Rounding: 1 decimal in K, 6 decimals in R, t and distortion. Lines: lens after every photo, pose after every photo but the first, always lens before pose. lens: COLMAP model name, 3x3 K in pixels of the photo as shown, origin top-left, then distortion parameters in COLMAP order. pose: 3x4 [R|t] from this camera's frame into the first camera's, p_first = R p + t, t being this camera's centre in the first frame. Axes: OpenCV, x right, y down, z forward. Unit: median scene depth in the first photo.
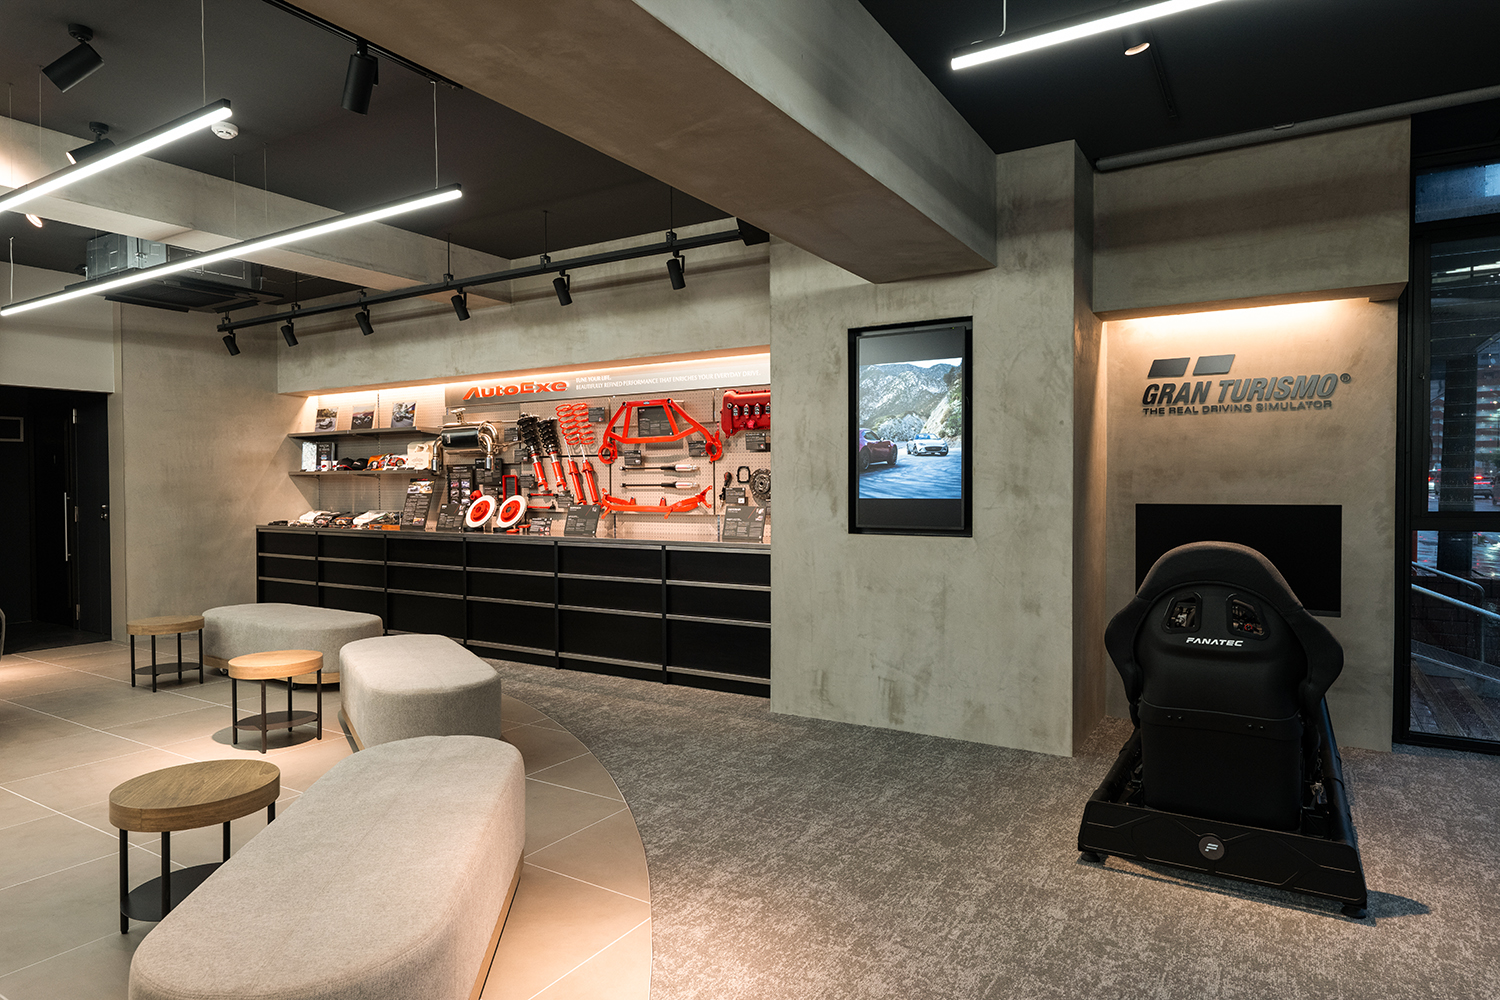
lens RADIAL K [[876.2, 0, 742.3], [0, 876.2, 497.1], [0, 0, 1]] dist [0.001914, -0.002088]
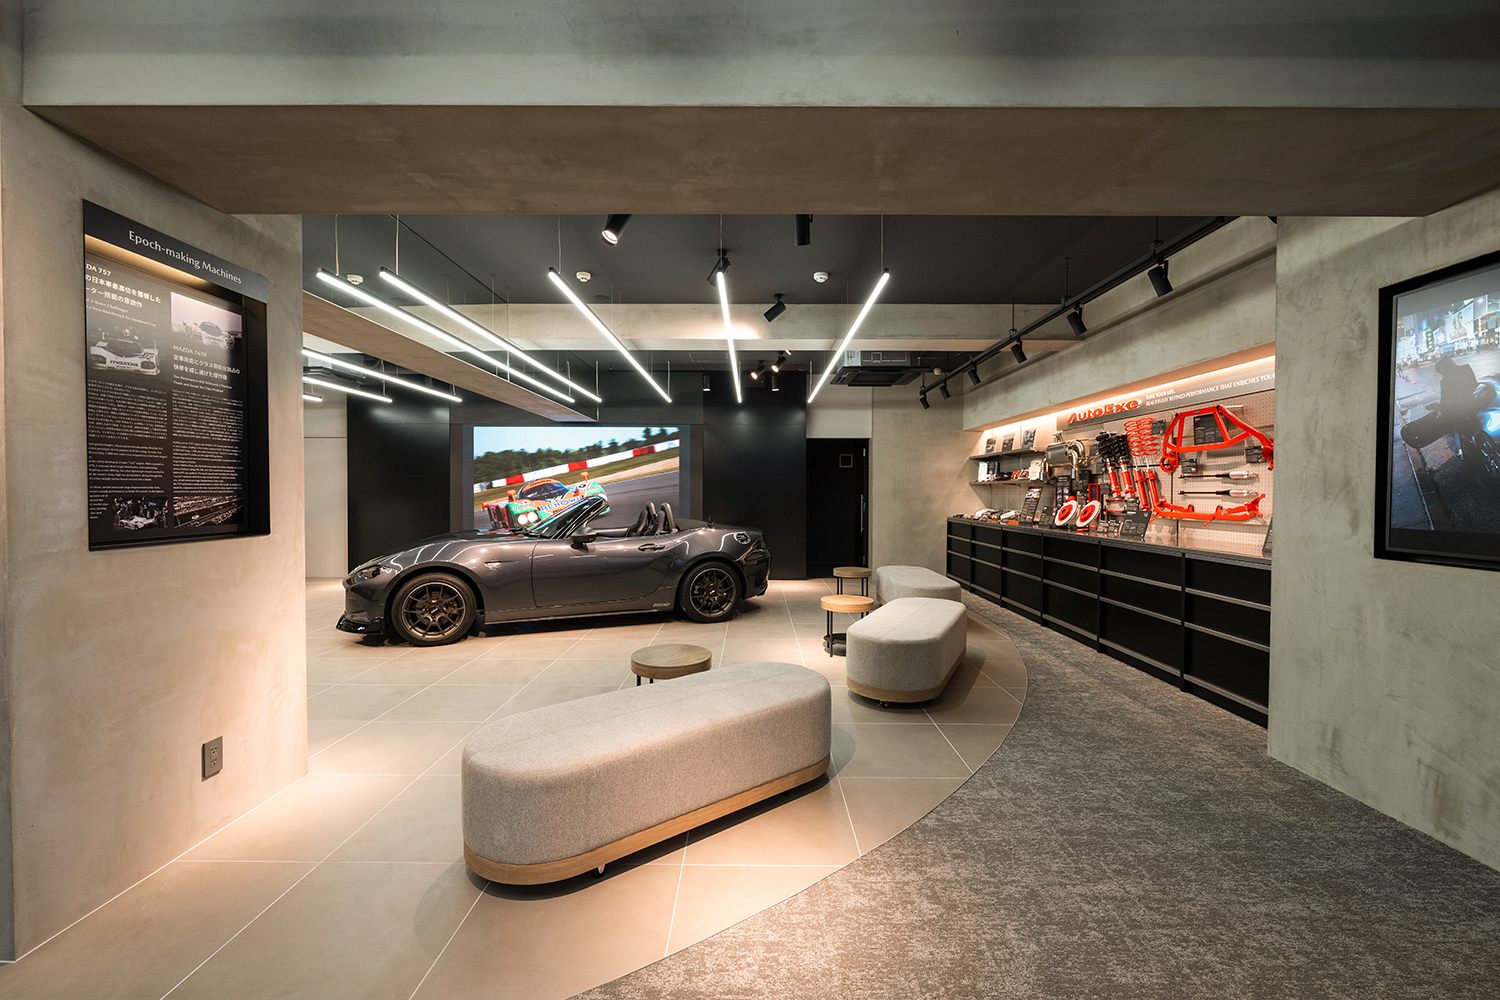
lens RADIAL K [[590.4, 0, 752.7], [0, 590.4, 500.0], [0, 0, 1]] dist [0.000177, -0.000904]
pose [[0.525498, 0.017750, -0.850610, 0.208279], [-0.016302, 0.999809, 0.010793, -0.004237], [0.850639, 0.008195, 0.525687, 0.206769]]
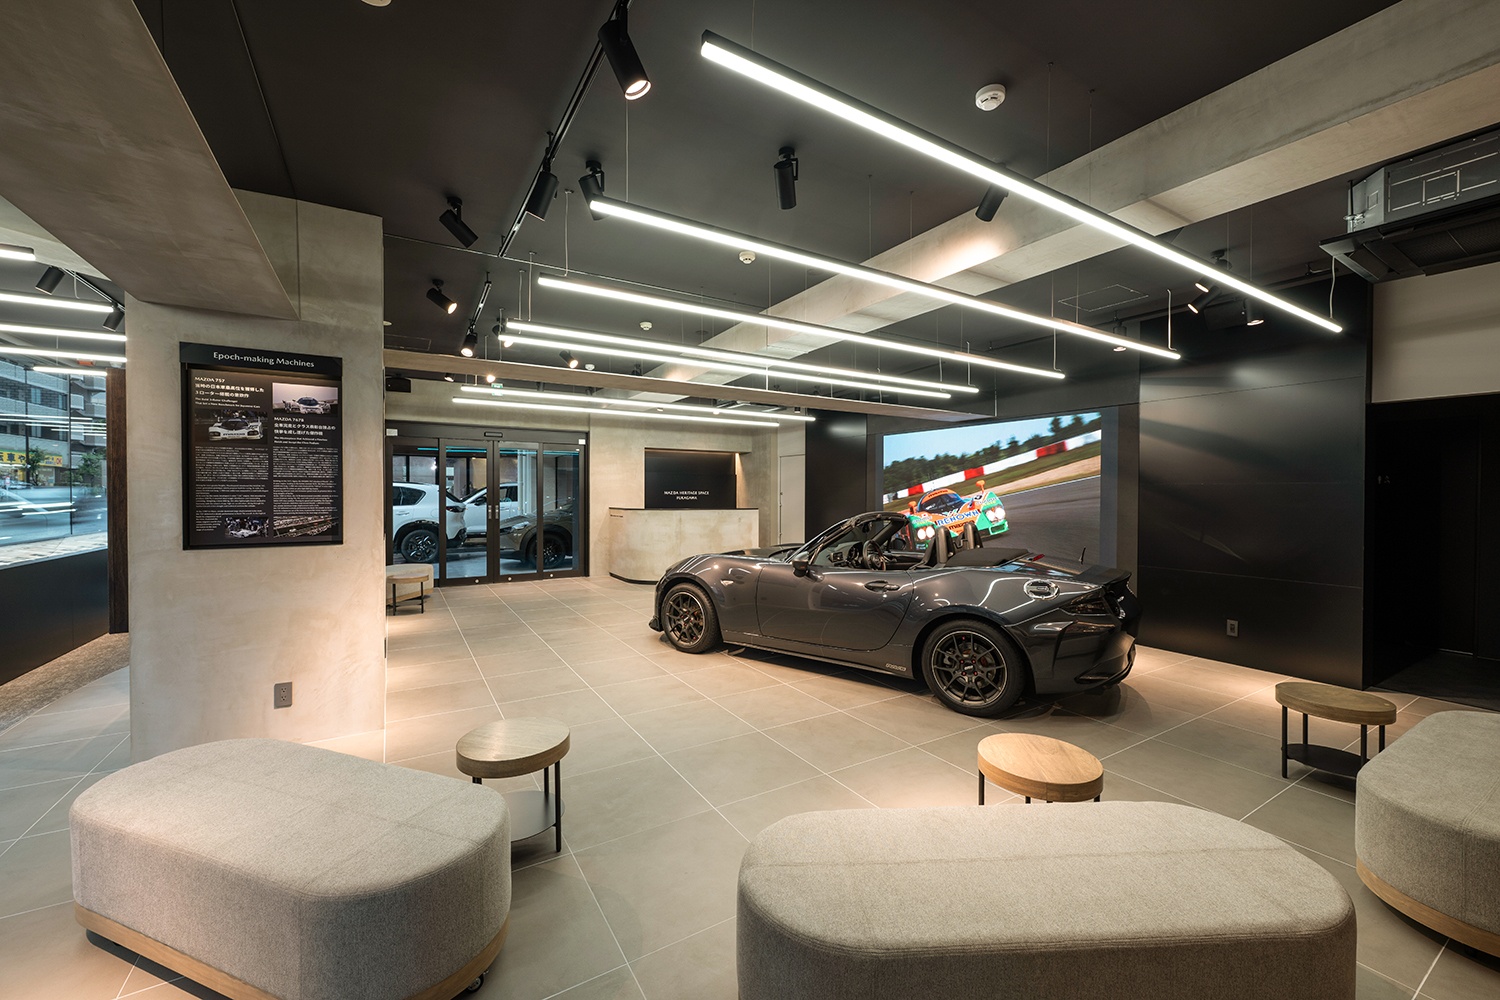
lens RADIAL K [[590.4, 0, 755.4], [0, 590.4, 501.1], [0, 0, 1]] dist [0.000177, -0.000904]
pose [[-0.445290, 0.015059, -0.895260, 0.016460], [-0.014806, 0.999598, 0.024178, -0.029895], [0.895264, 0.024022, -0.444888, 0.719768]]
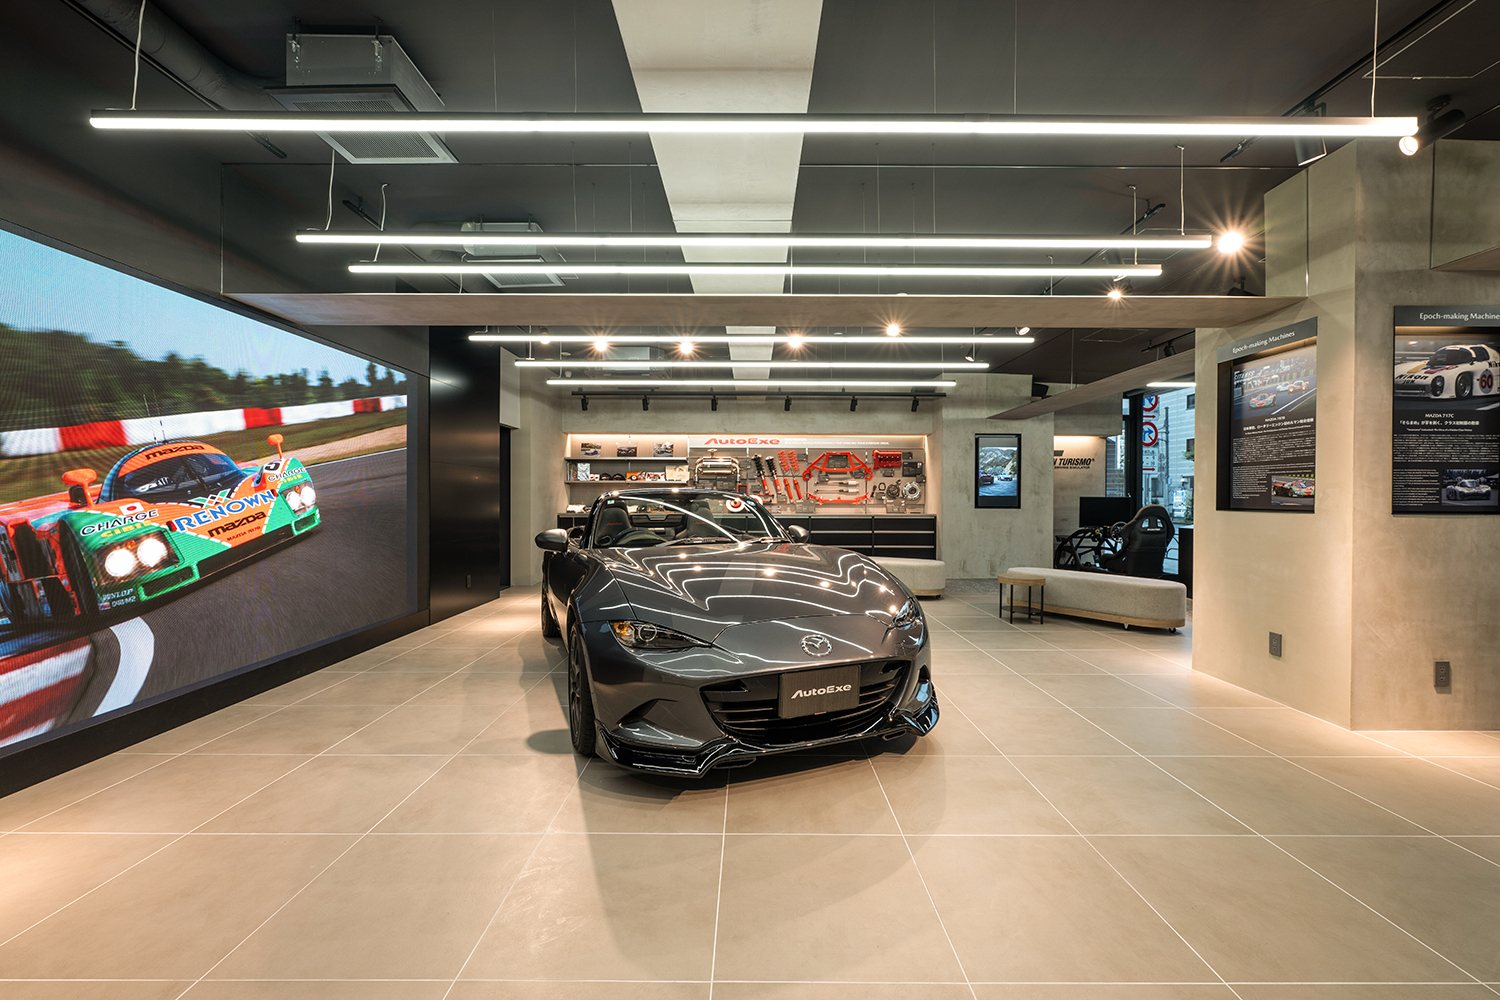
lens RADIAL K [[590.4, 0, 751.1], [0, 590.4, 500.4], [0, 0, 1]] dist [0.000177, -0.000904]
pose [[0.851257, 0.003359, 0.524739, -1.095688], [0.000875, 0.999969, -0.007821, 0.022984], [-0.524749, 0.007116, 0.851227, -0.150291]]
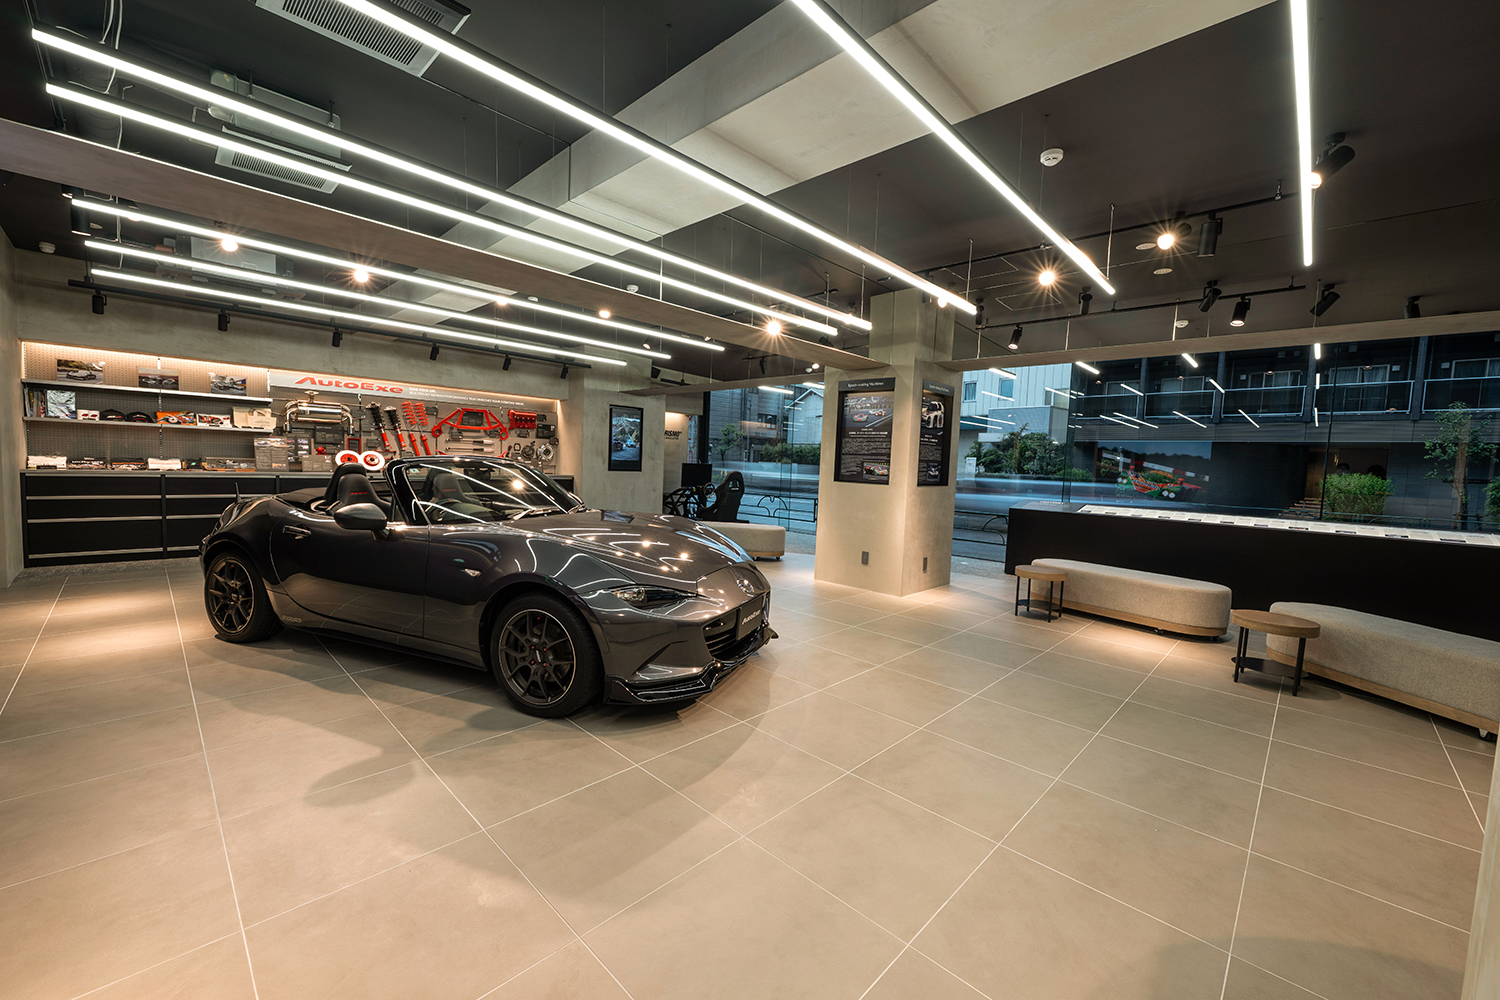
lens RADIAL K [[590.4, 0, 752.5], [0, 590.4, 496.6], [0, 0, 1]] dist [0.000177, -0.000904]
pose [[0.211378, -0.046747, 0.976286, -1.385360], [-0.027749, 0.998166, 0.053802, 0.004348], [-0.977010, -0.038463, 0.209694, 0.046468]]
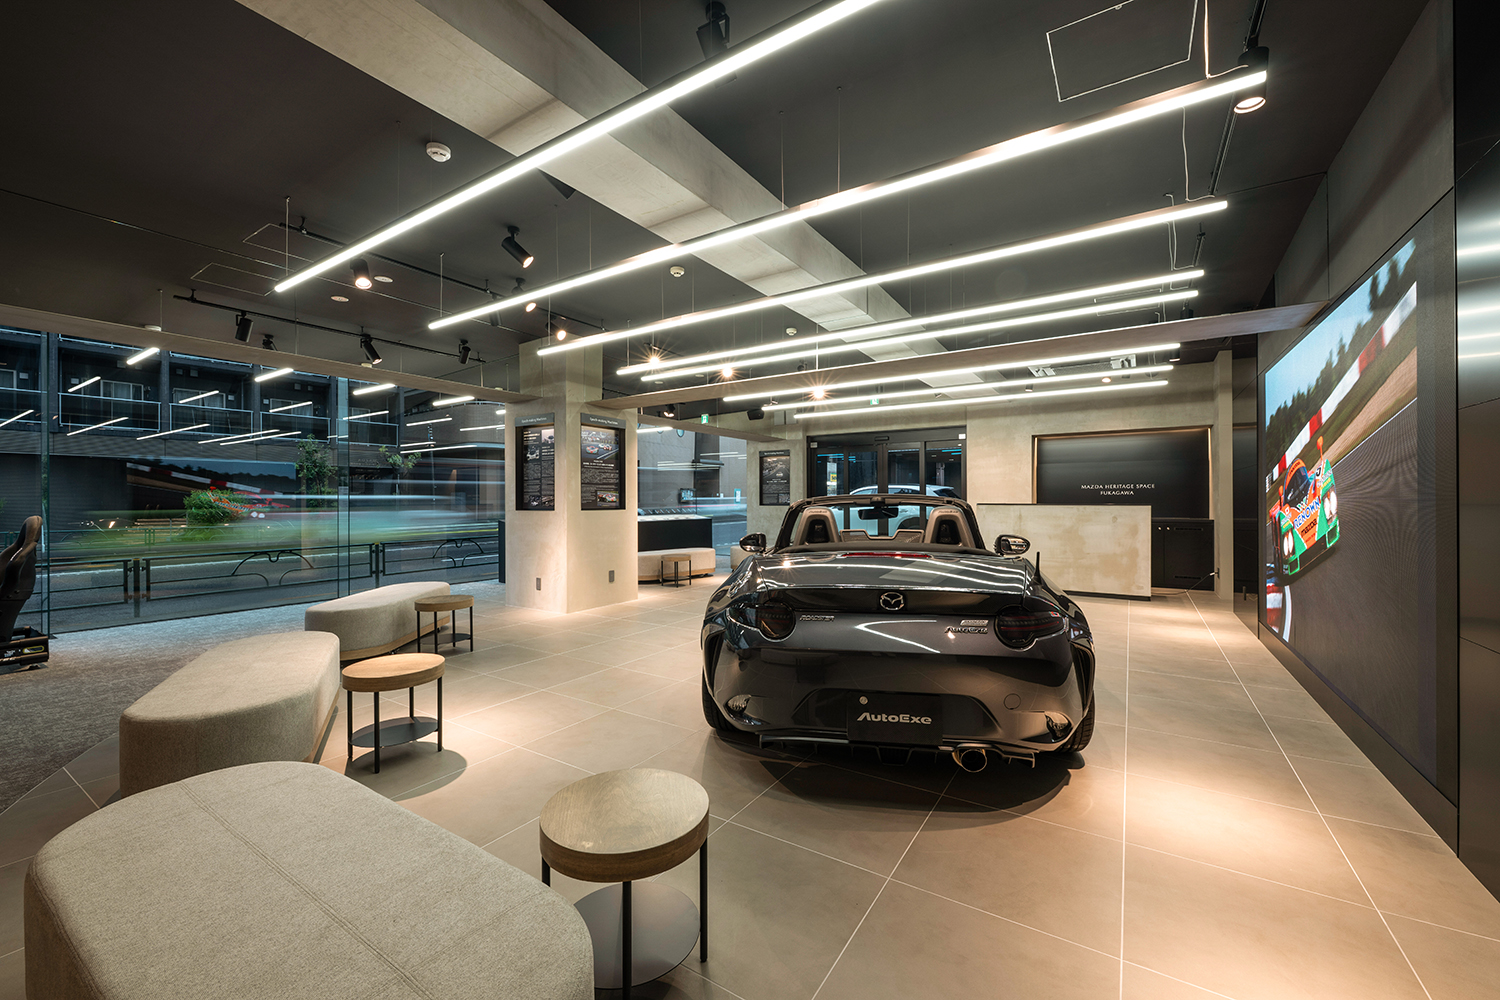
lens RADIAL K [[590.4, 0, 751.4], [0, 590.4, 500.2], [0, 0, 1]] dist [0.000177, -0.000904]
pose [[-0.999813, 0.007176, 0.017940, -0.664506], [0.007412, 0.999886, 0.013150, -0.000358], [-0.017844, 0.013281, -0.999753, 1.167900]]
